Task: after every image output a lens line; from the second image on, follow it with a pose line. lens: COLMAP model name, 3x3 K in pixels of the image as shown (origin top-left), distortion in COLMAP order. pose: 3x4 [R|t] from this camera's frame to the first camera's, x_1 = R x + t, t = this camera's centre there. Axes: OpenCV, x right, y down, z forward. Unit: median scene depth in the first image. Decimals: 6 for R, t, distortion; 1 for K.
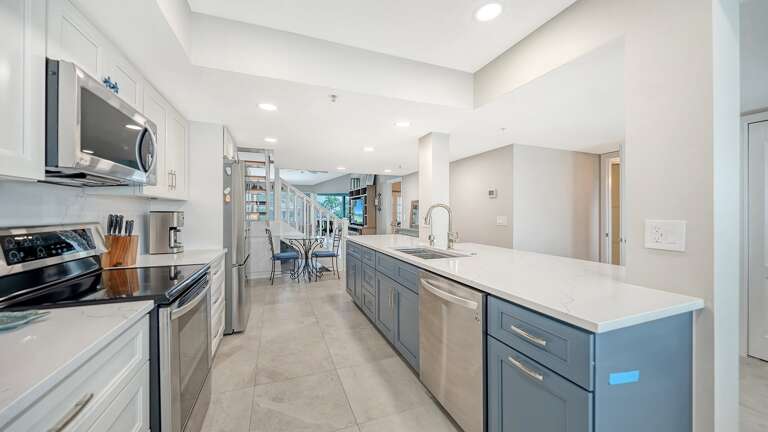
lens RADIAL K [[268.2, 0, 378.1], [0, 268.2, 211.0], [0, 0, 1]] dist [-0.002527, -0.000090]
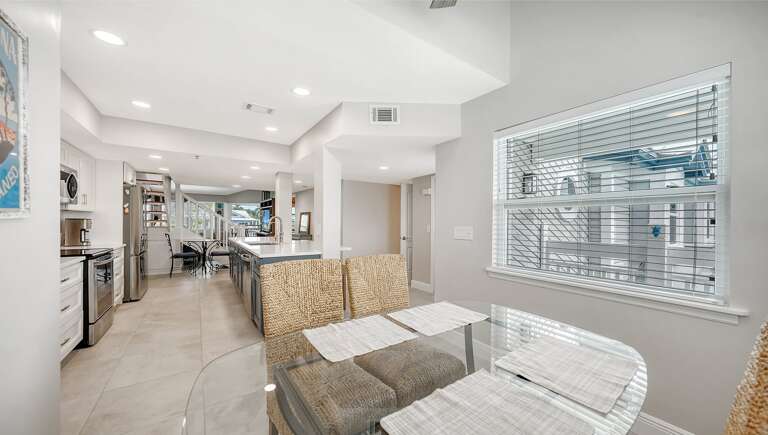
lens RADIAL K [[267.9, 0, 389.5], [0, 267.9, 222.3], [0, 0, 1]] dist [0.000267, -0.000069]
pose [[0.968429, 0.008731, 0.249136, 0.490535], [-0.010037, 0.999942, 0.003970, -0.001795], [-0.249087, -0.006345, 0.968460, -0.820586]]
